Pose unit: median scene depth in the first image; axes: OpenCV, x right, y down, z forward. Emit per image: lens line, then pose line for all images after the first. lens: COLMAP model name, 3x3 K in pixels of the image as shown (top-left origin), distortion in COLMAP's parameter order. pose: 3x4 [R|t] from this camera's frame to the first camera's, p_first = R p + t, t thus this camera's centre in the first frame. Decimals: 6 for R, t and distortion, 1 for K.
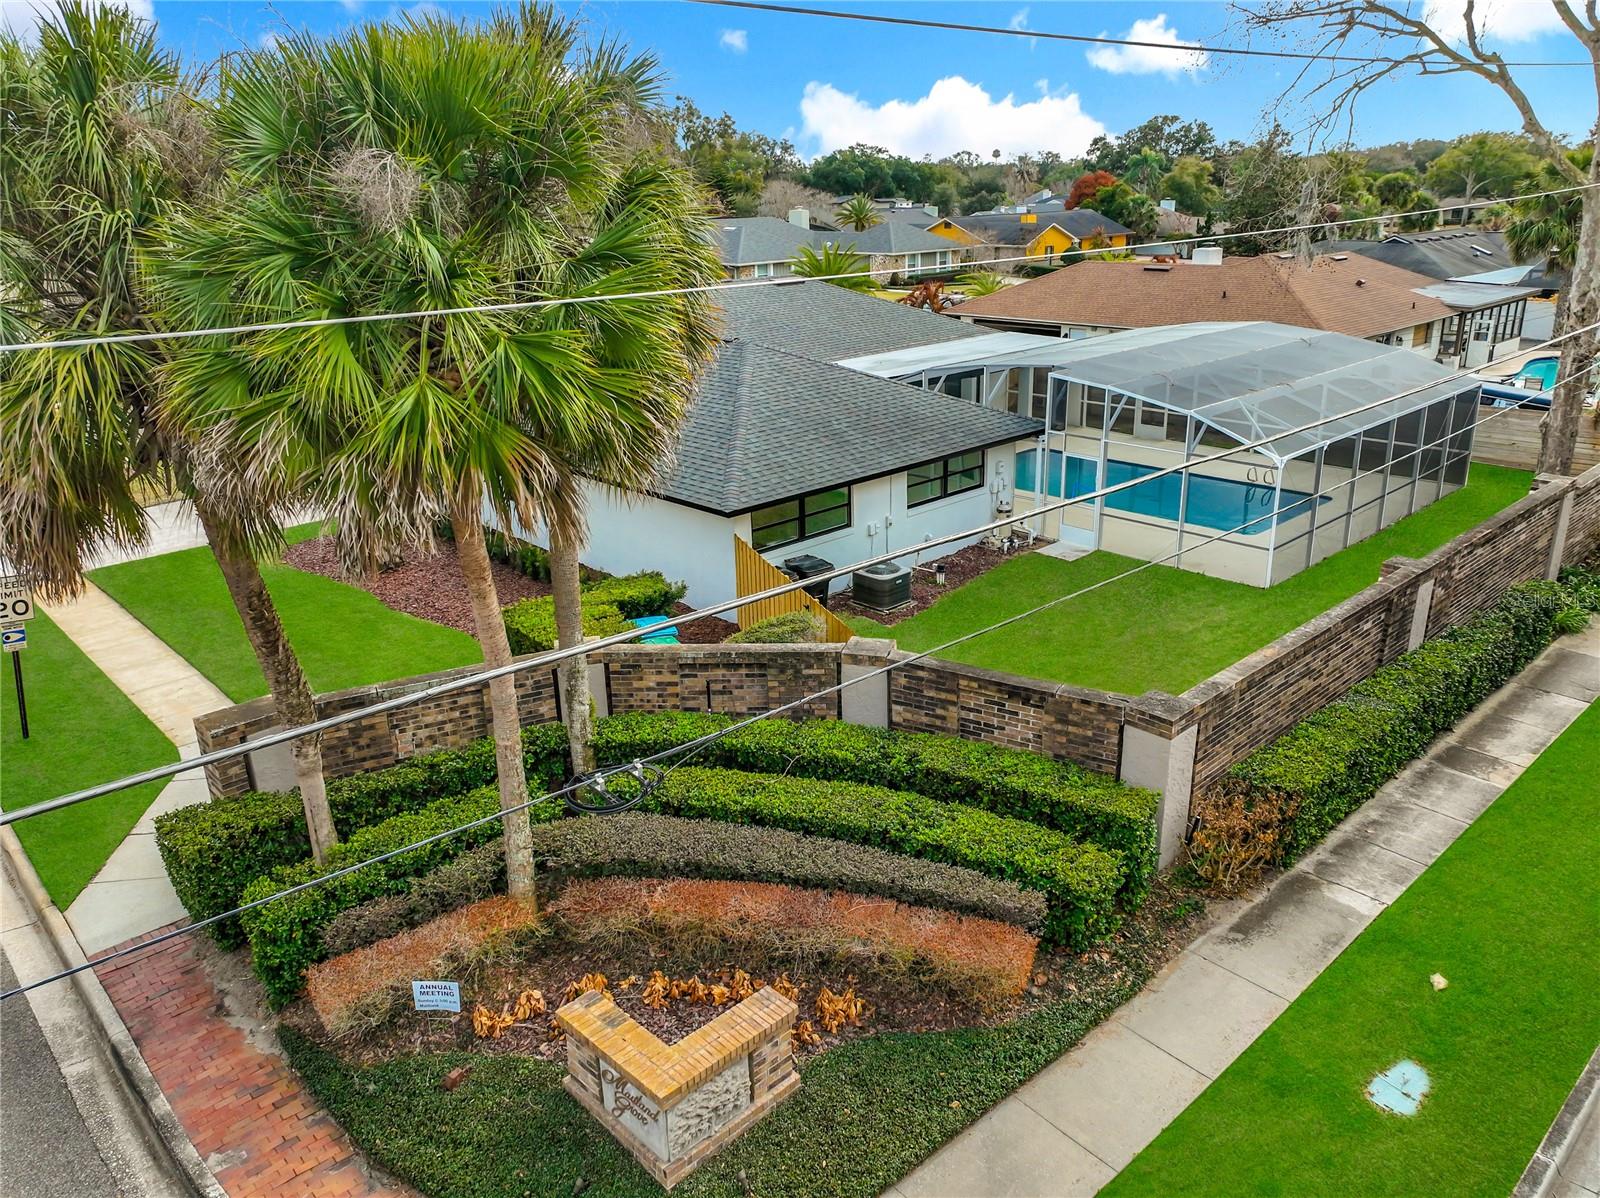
lens RADIAL K [[1141.2, 0, 804.1], [0, 1141.2, 570.2], [0, 0, 1]] dist [0.003938, -0.000719]
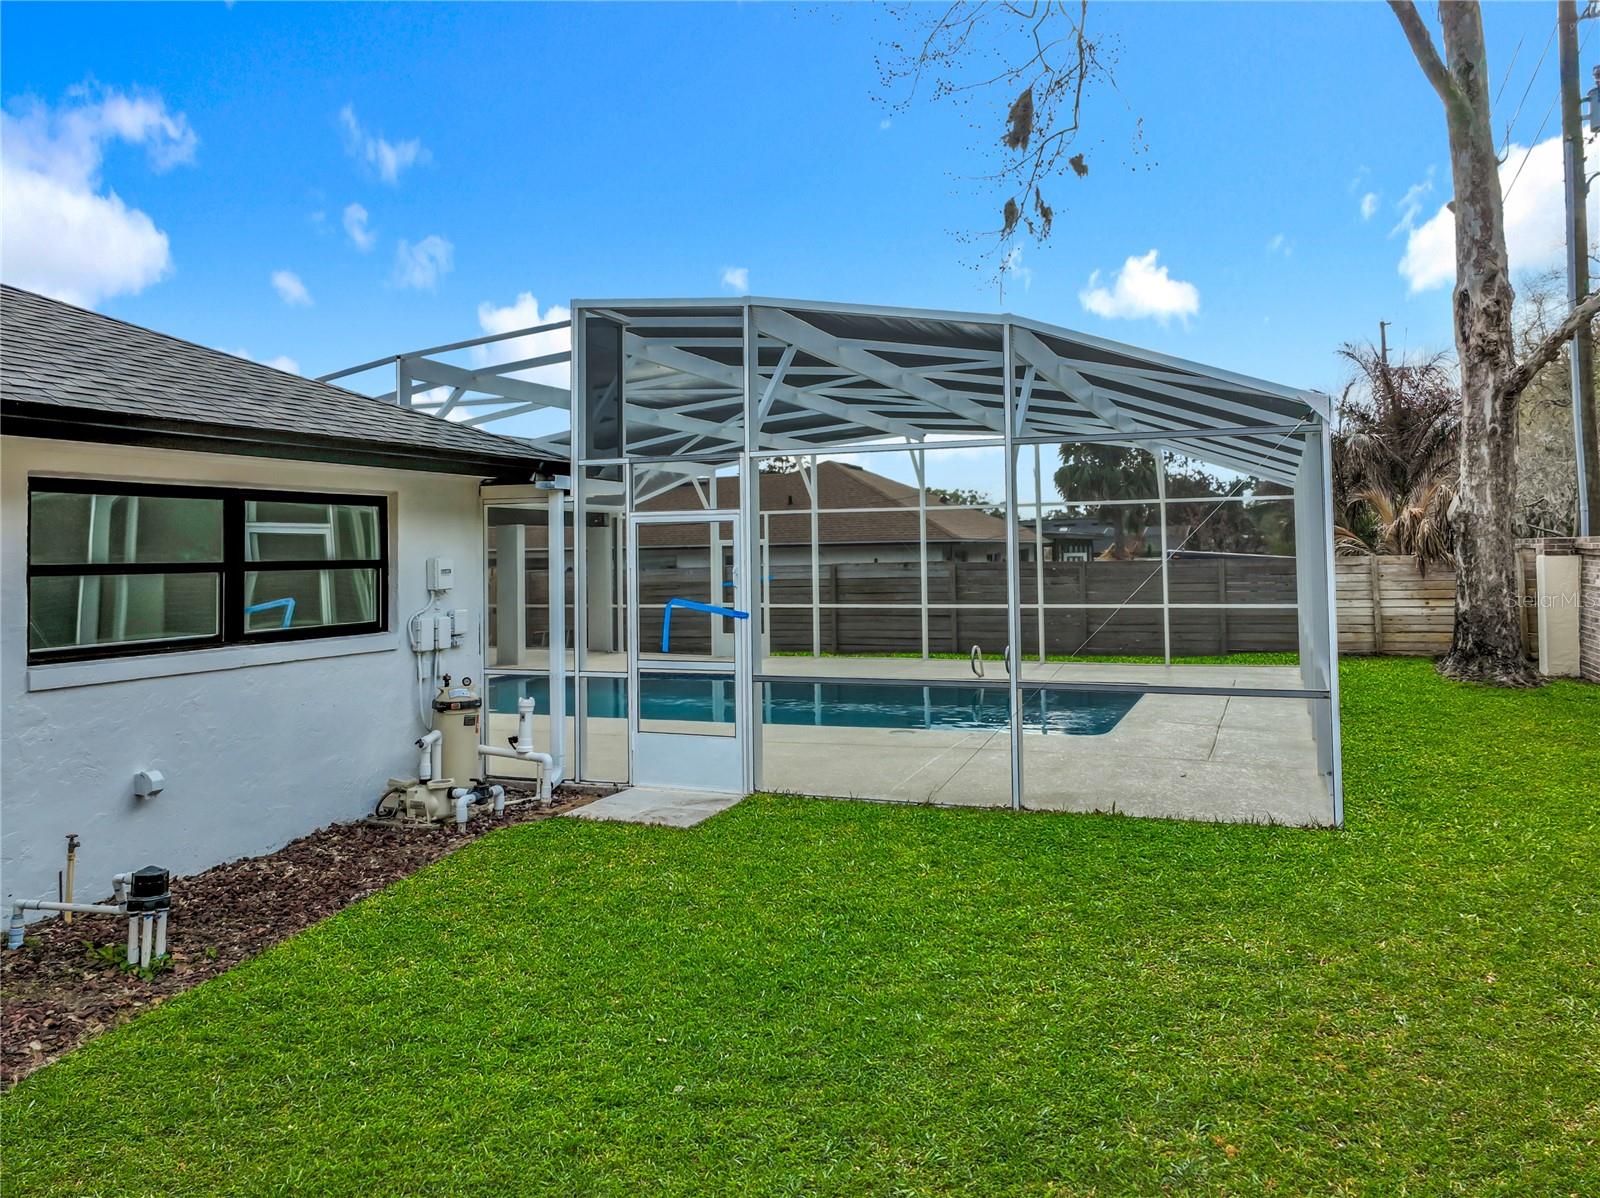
lens RADIAL K [[1168.9, 0, 808.7], [0, 1168.9, 506.9], [0, 0, 1]] dist [-0.003268, 0.005020]
pose [[0.907958, 0.027833, 0.418137, 0.224949], [0.126967, 0.932622, -0.337782, 0.035205], [-0.399365, 0.359781, 0.843247, 1.182665]]
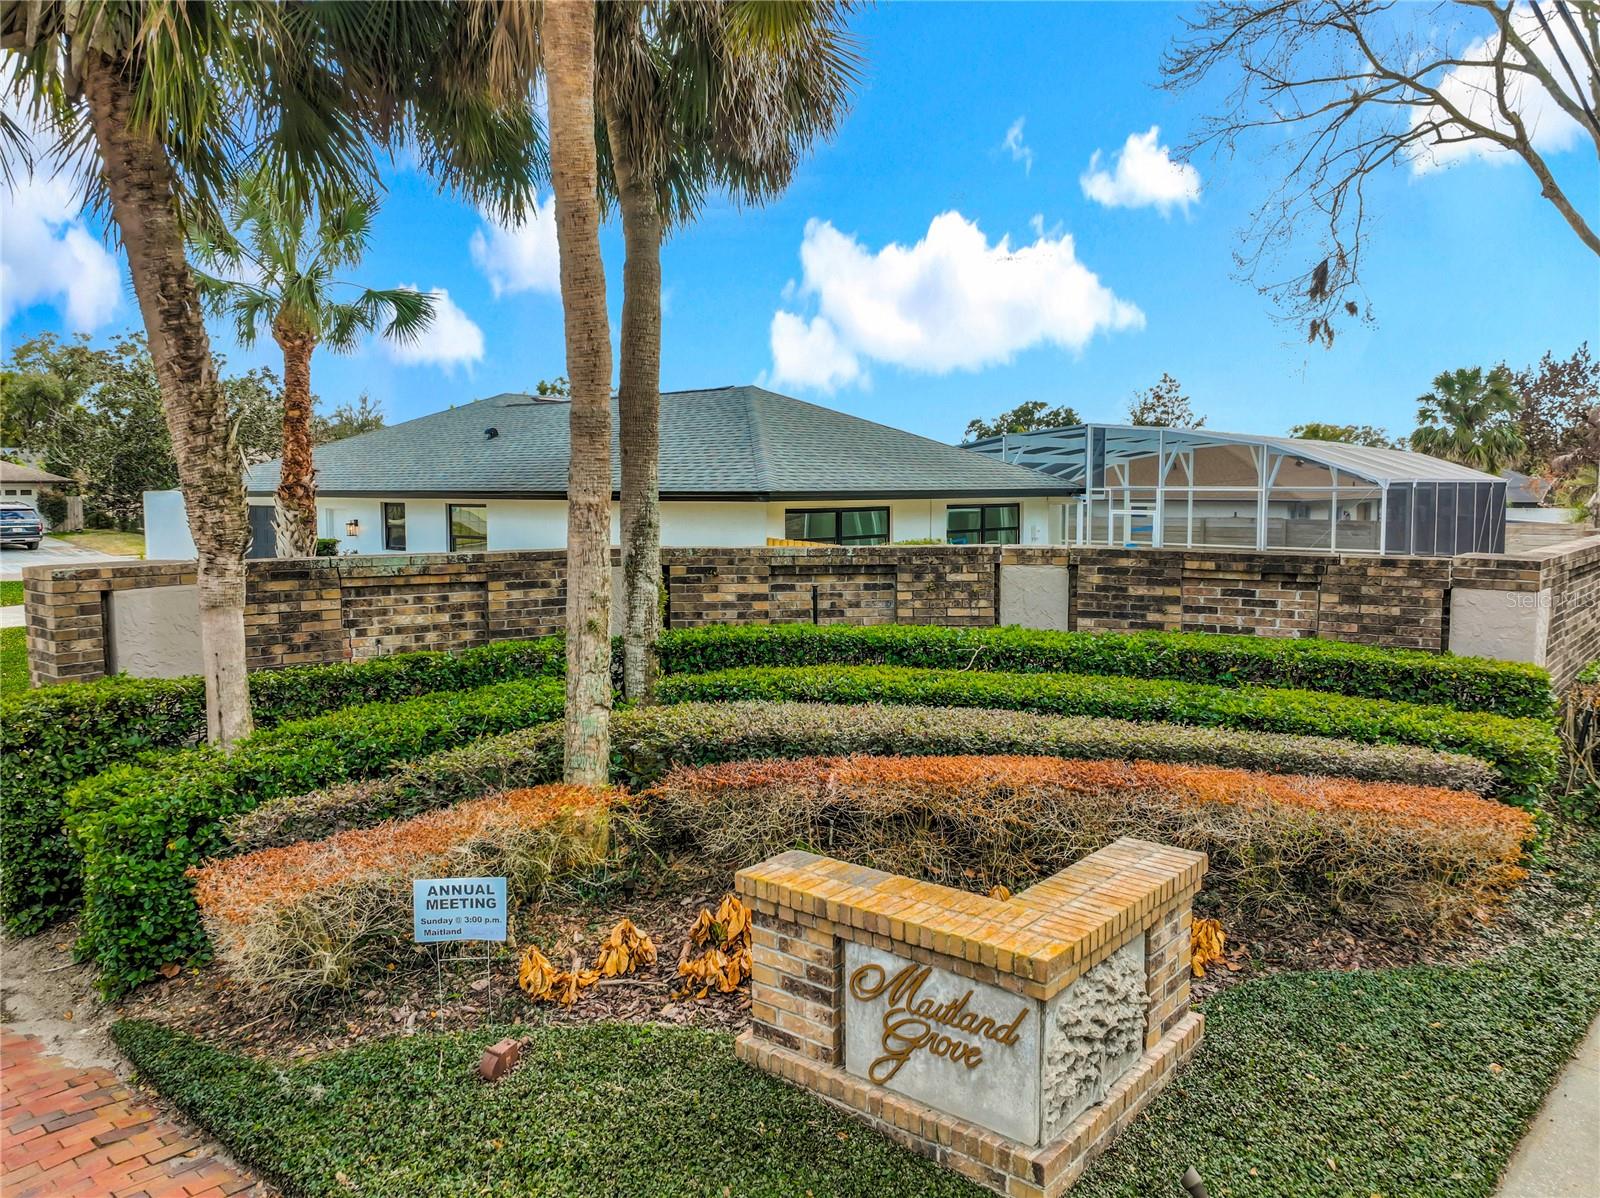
lens RADIAL K [[1131.3, 0, 804.1], [0, 1131.3, 565.6], [0, 0, 1]] dist [-0.003269, 0.011163]
pose [[0.994235, 0.015900, 0.106034, -0.170296], [0.011402, 0.967658, -0.252010, 0.267697], [-0.106612, 0.251766, 0.961898, 0.345670]]
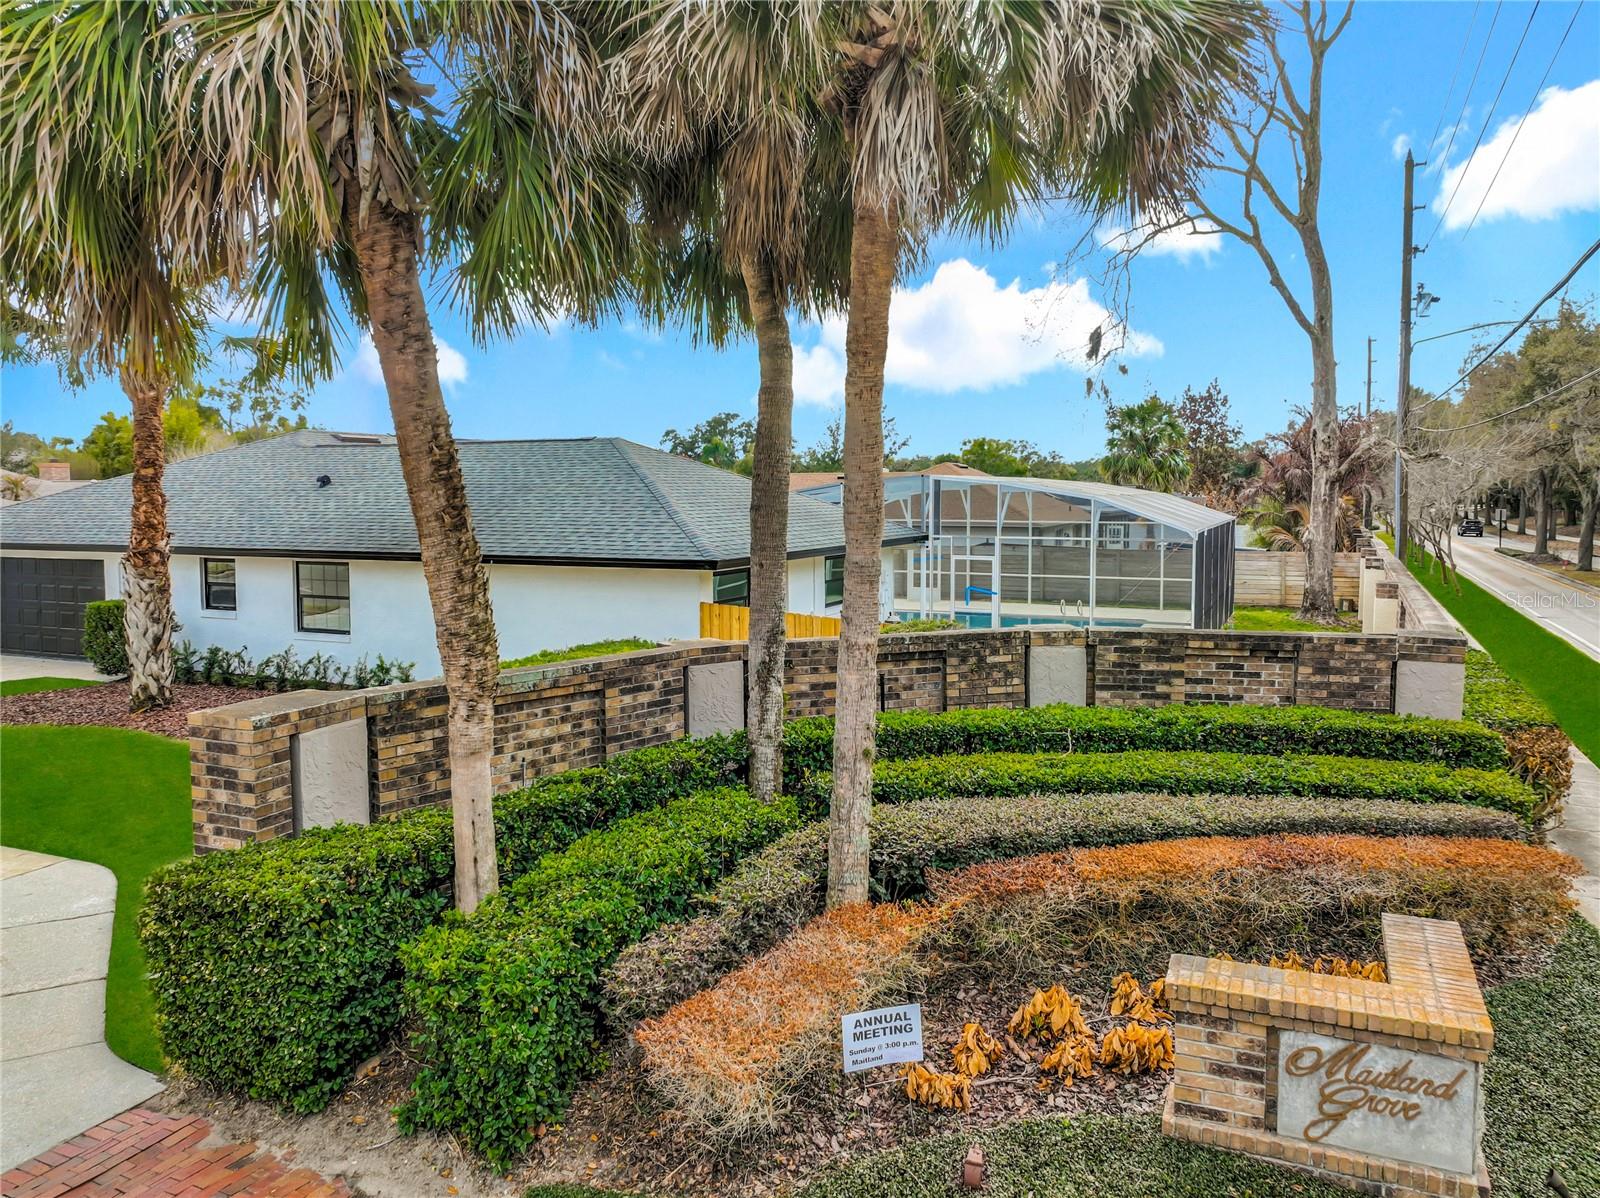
lens RADIAL K [[1139.1, 0, 796.3], [0, 1139.1, 560.1], [0, 0, 1]] dist [-0.003372, 0.010652]
pose [[0.927484, -0.000791, 0.373862, -0.435132], [0.099761, 0.964263, -0.245448, 0.210924], [-0.360307, 0.264946, 0.894417, 0.335981]]
